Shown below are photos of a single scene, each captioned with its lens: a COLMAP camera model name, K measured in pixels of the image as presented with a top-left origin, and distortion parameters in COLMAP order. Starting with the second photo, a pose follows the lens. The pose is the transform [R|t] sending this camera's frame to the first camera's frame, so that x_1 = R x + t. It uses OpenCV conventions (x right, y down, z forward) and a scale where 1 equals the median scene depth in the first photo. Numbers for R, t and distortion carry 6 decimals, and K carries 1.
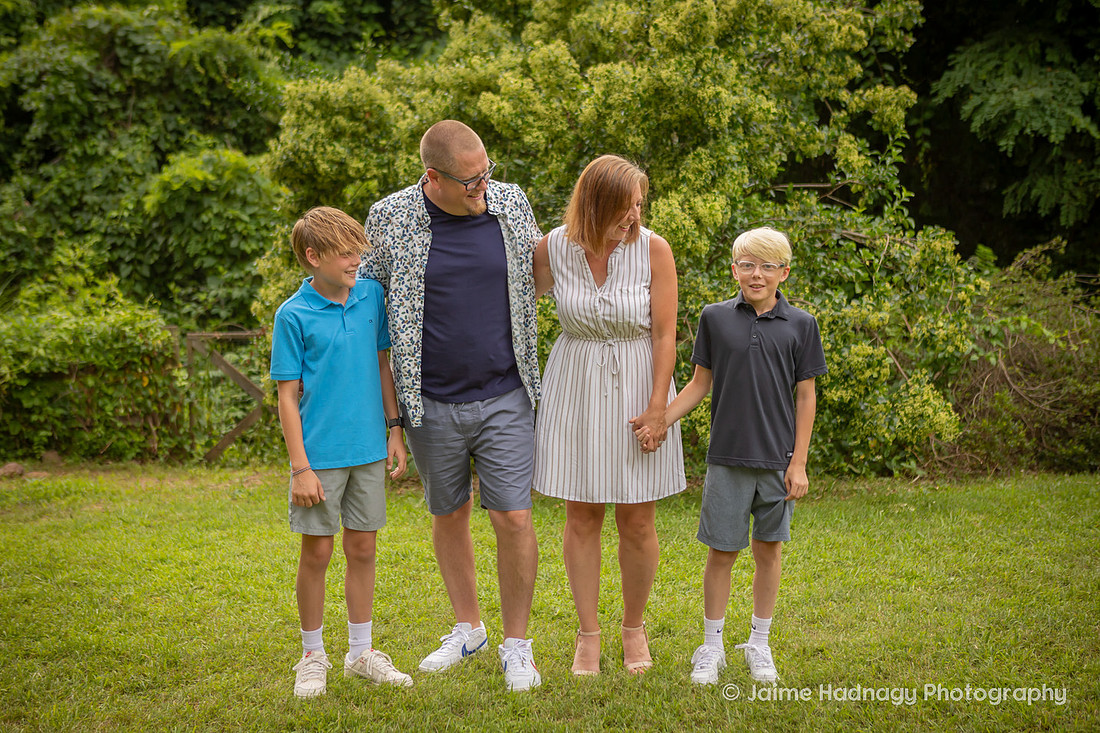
lens RADIAL K [[1471.6, 0, 550.4], [0, 1471.6, 341.6], [0, 0, 1]] dist [0.001363, 0.041494]
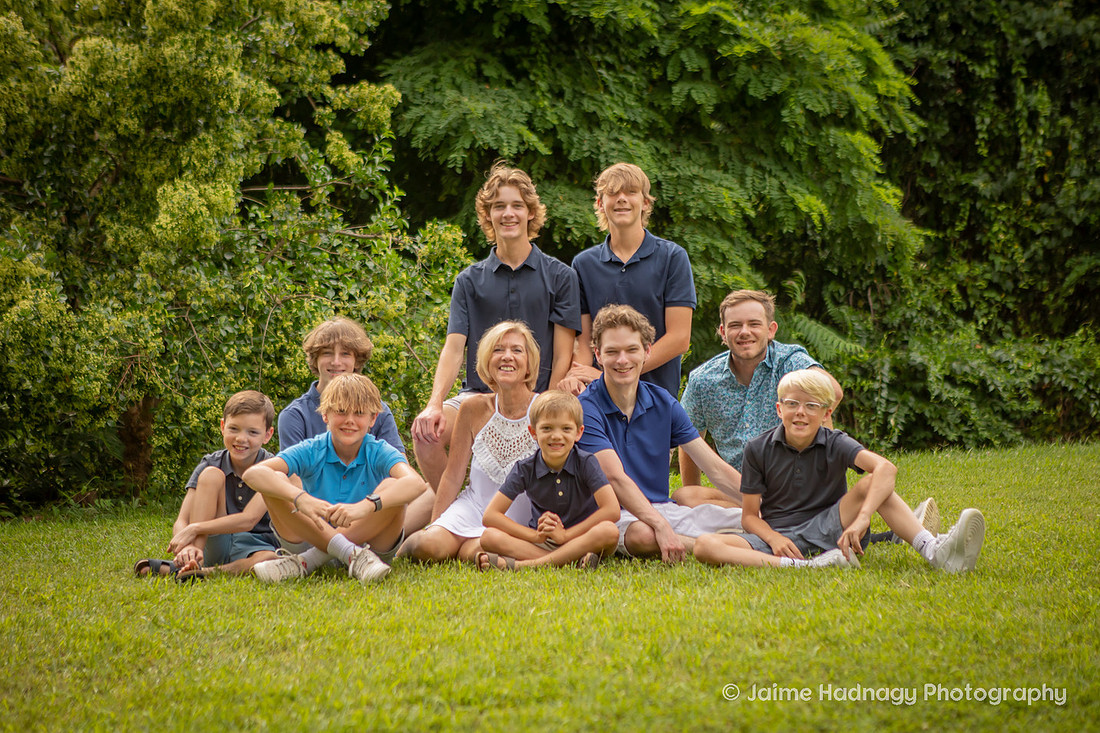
lens RADIAL K [[2103.1, 0, 533.8], [0, 2103.1, 315.5], [0, 0, 1]] dist [0.069994, 2.107498]
pose [[0.915174, 0.000414, 0.403058, -0.226550], [0.038455, 0.995348, -0.088336, 0.101753], [-0.401219, 0.096342, 0.910901, -0.274628]]
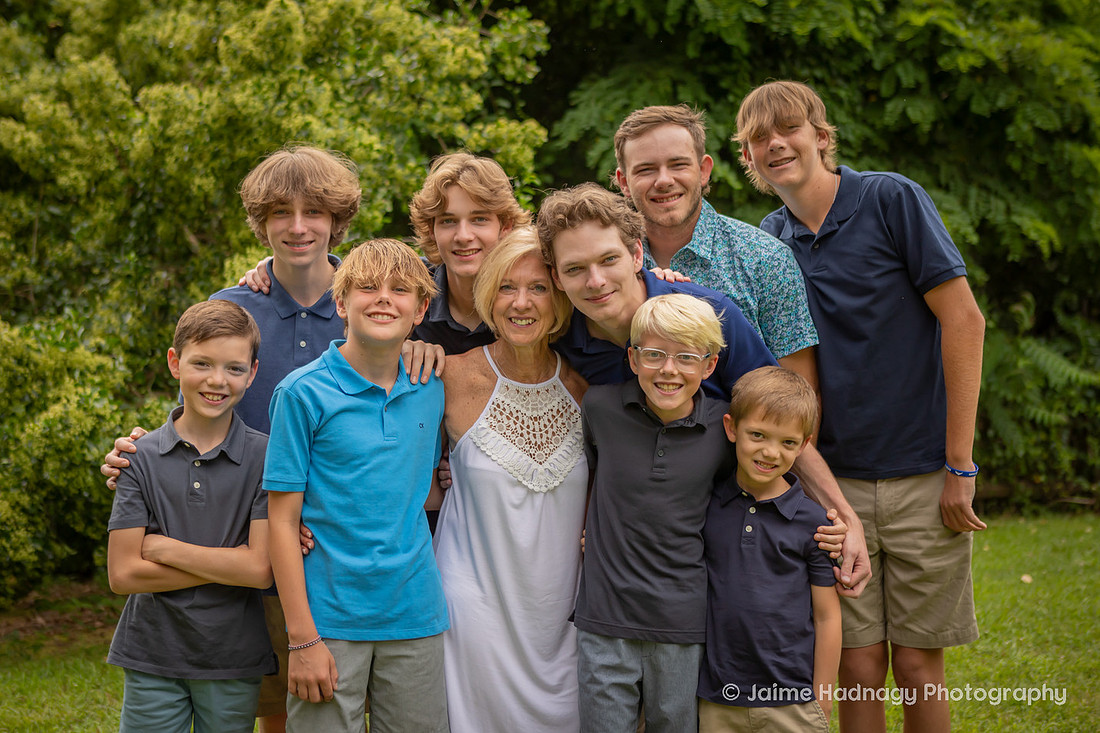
lens RADIAL K [[1647.9, 0, 515.6], [0, 1647.9, 339.7], [0, 0, 1]] dist [-0.013563, 0.100216]
pose [[0.971714, -0.014790, 0.235696, 0.010507], [0.025881, 0.998695, -0.044031, -0.009371], [-0.234737, 0.048885, 0.970829, 0.104138]]
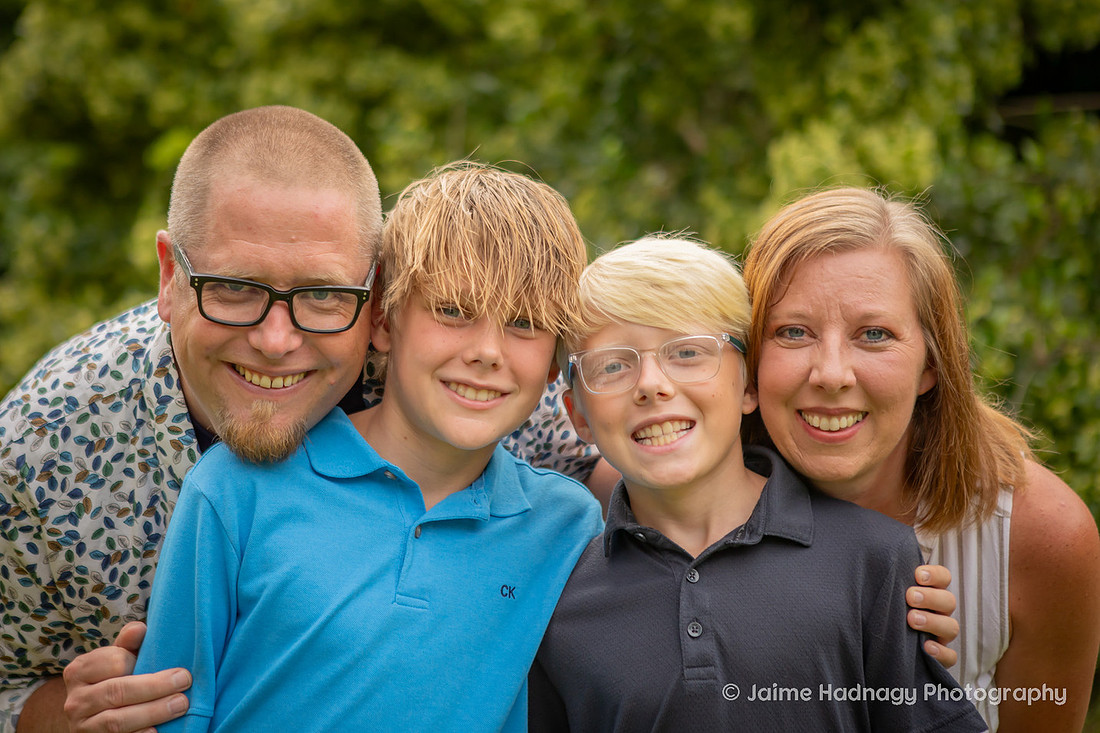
lens RADIAL K [[2103.1, 0, 533.8], [0, 2103.1, 315.5], [0, 0, 1]] dist [0.069994, 2.107498]
pose [[0.999298, -0.037400, -0.002358, -0.006385], [0.037323, 0.998939, -0.026992, -0.024265], [0.003365, 0.026885, 0.999633, 0.305113]]
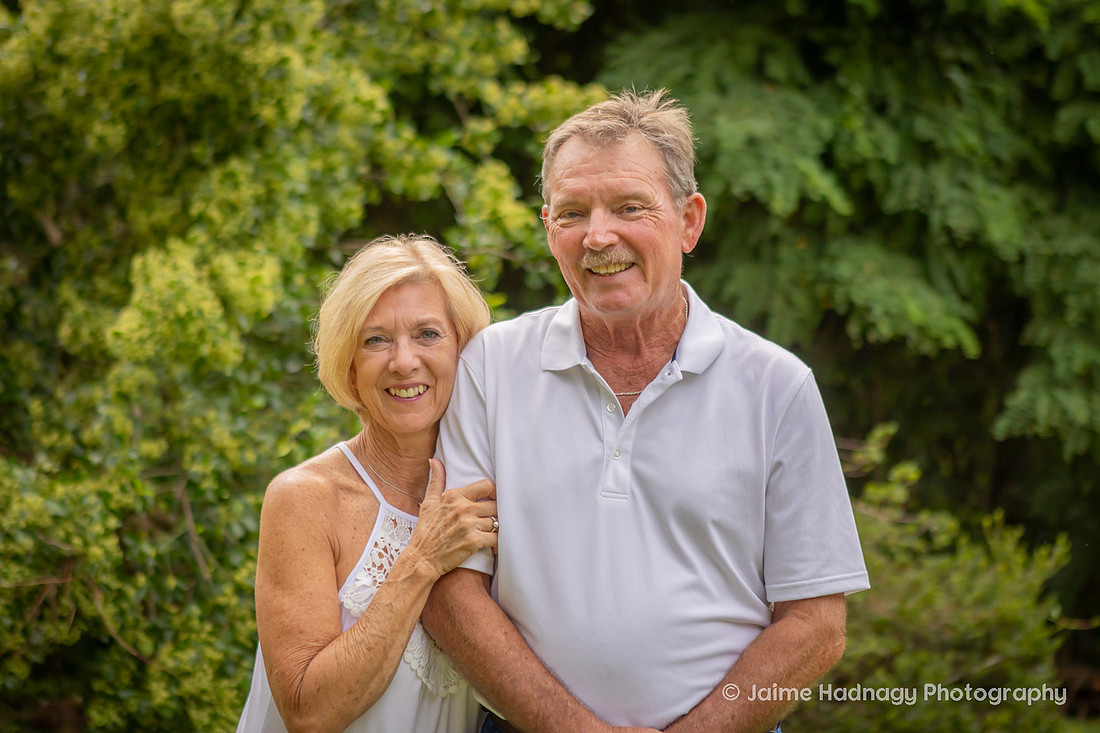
lens RADIAL K [[2320.0, 0, 570.1], [0, 2320.0, 363.2], [0, 0, 1]] dist [0.063467, 0.344592]
pose [[0.948695, 0.078939, 0.306182, -0.028011], [-0.065024, 0.996345, -0.055402, -0.021879], [-0.309436, 0.032650, 0.950360, 0.178402]]
